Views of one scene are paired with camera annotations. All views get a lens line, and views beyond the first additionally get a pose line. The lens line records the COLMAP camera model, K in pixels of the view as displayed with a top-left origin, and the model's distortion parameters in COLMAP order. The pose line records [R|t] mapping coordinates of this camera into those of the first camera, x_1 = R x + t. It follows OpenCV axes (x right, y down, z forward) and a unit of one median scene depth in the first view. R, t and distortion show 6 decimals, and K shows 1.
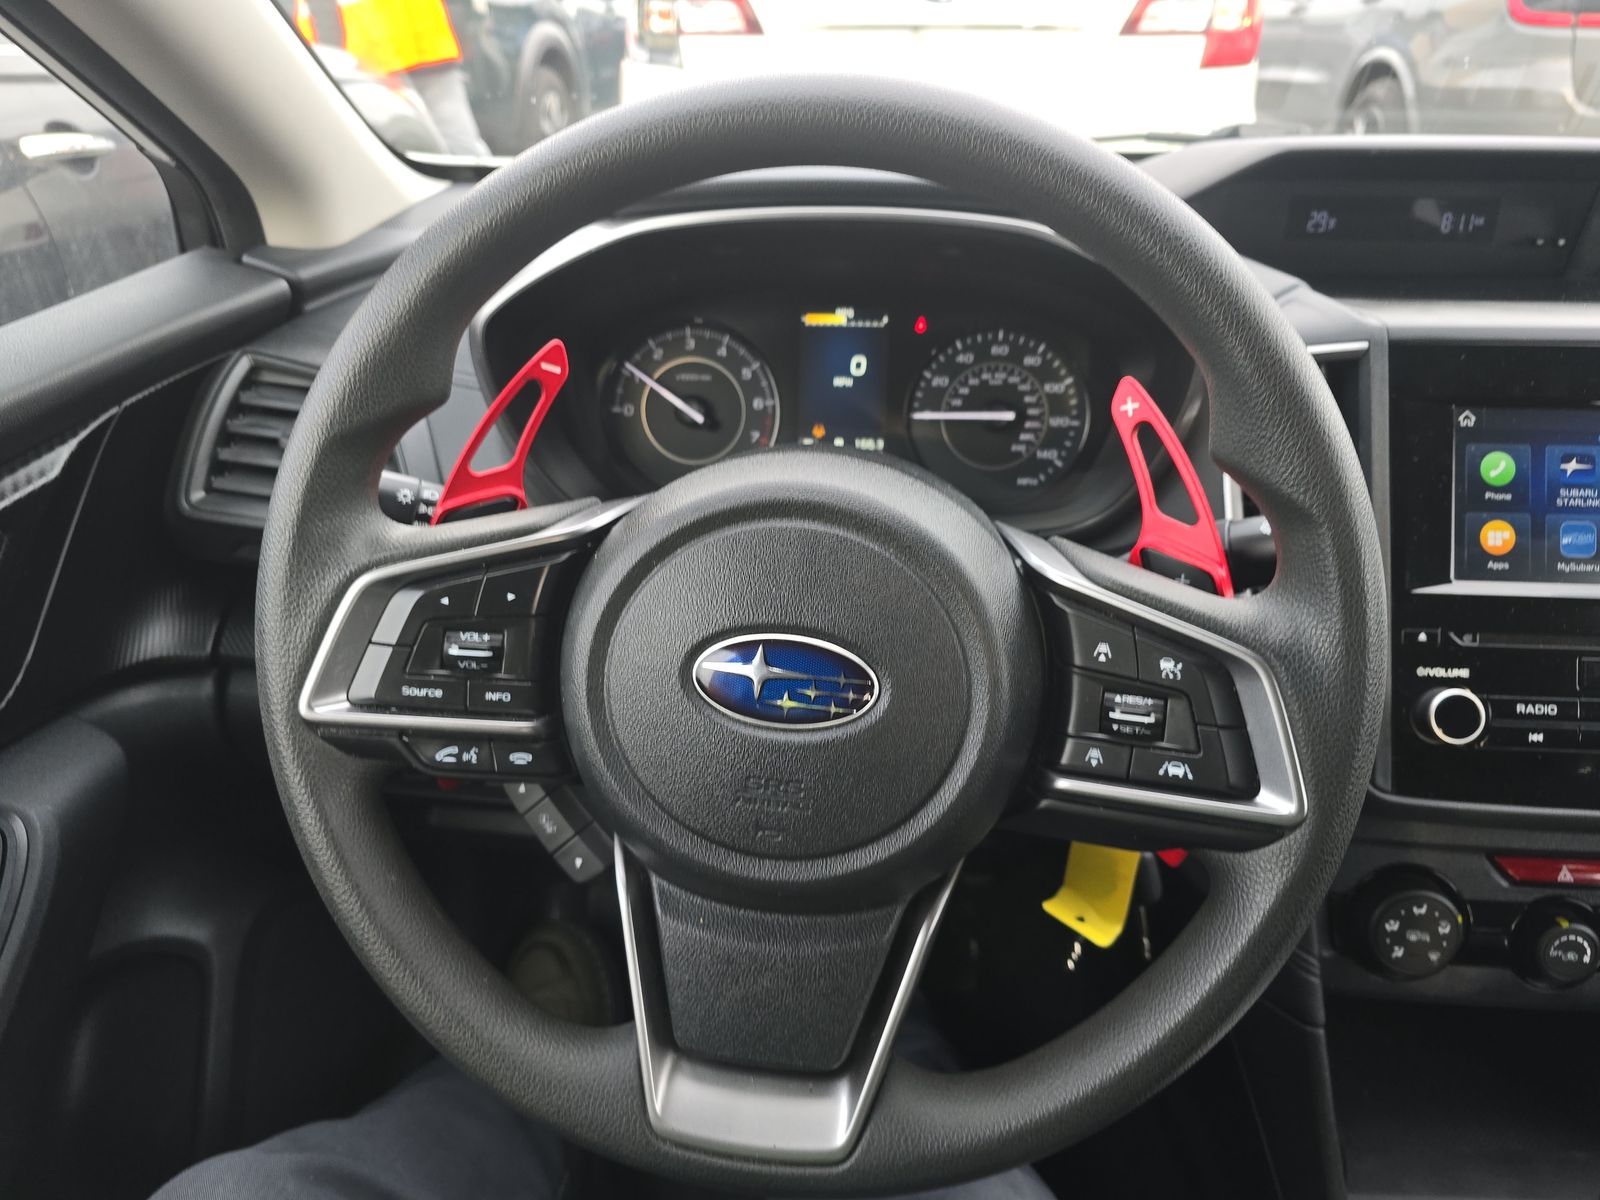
lens RADIAL K [[1056.3, 0, 798.7], [0, 1056.3, 601.0], [0, 0, 1]] dist [0.023331, -0.019427]
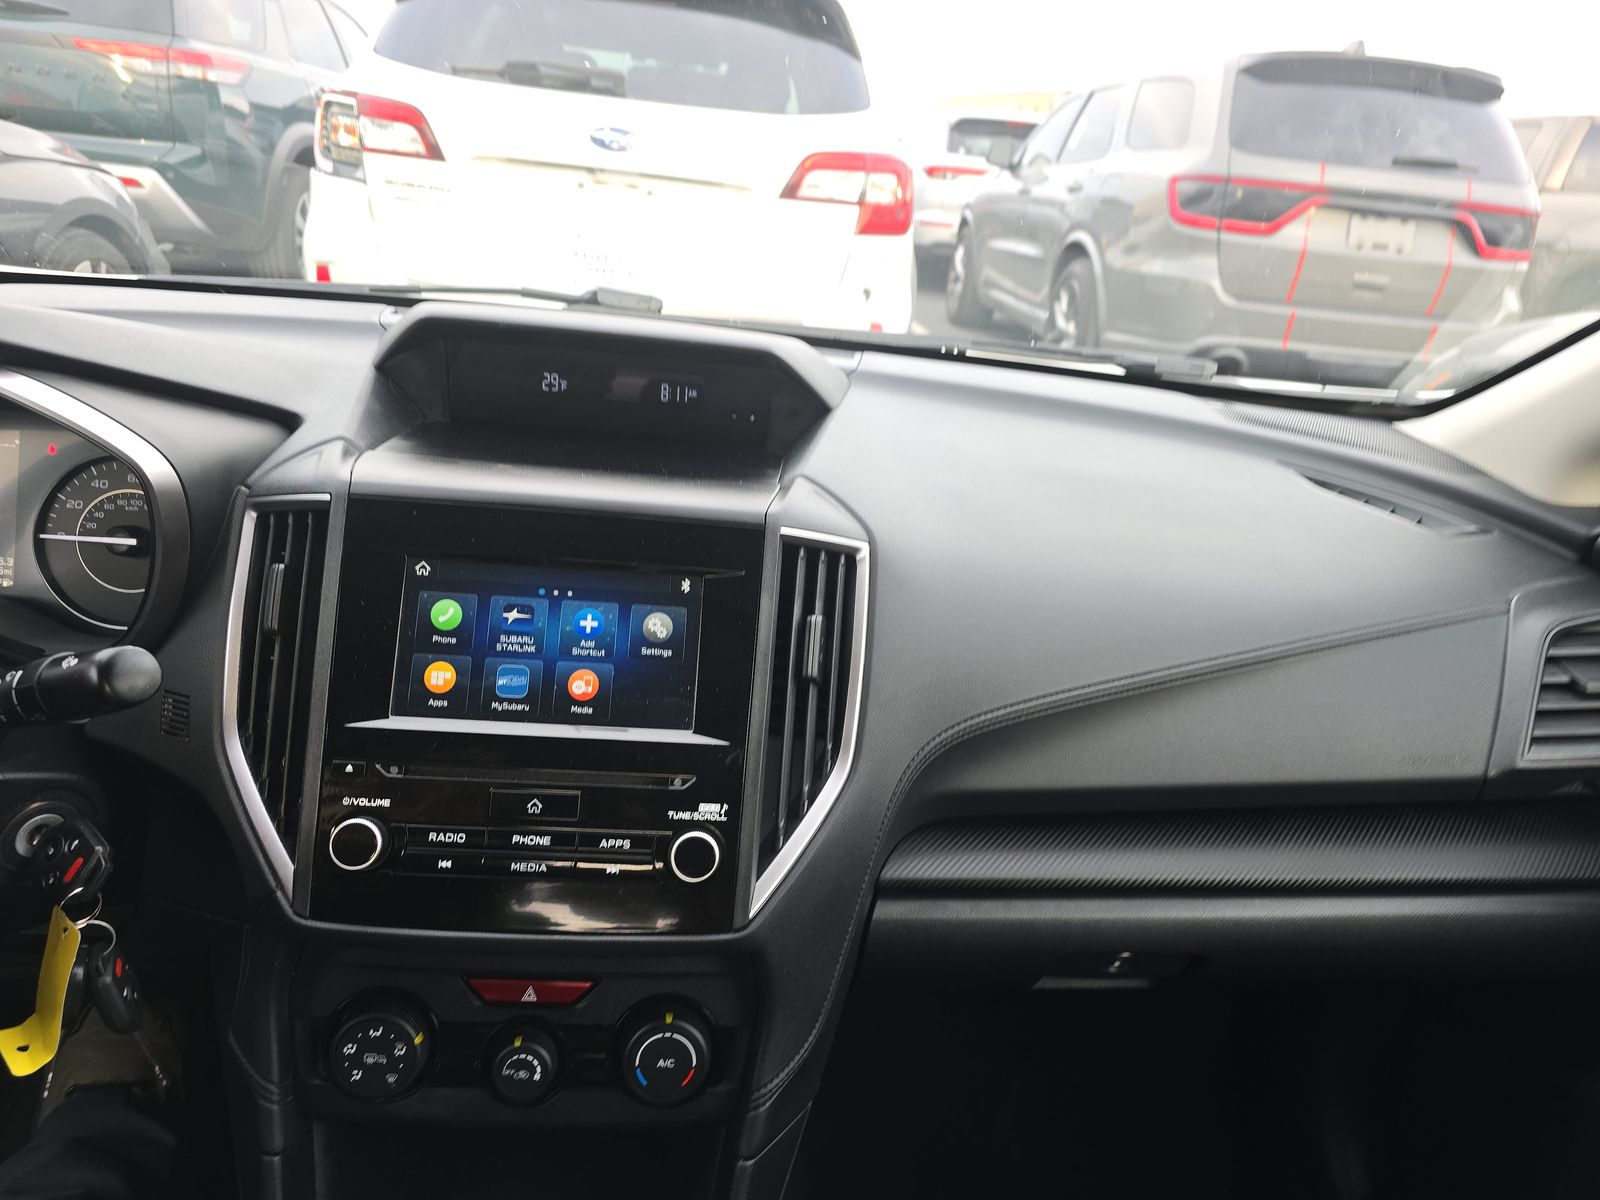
lens RADIAL K [[1056.3, 0, 795.7], [0, 1056.3, 598.4], [0, 0, 1]] dist [0.023331, -0.019427]
pose [[0.986203, 0.043368, 0.159757, 0.663863], [-0.026090, 0.993732, -0.108704, -0.024782], [-0.163470, 0.103036, 0.981153, -0.109747]]
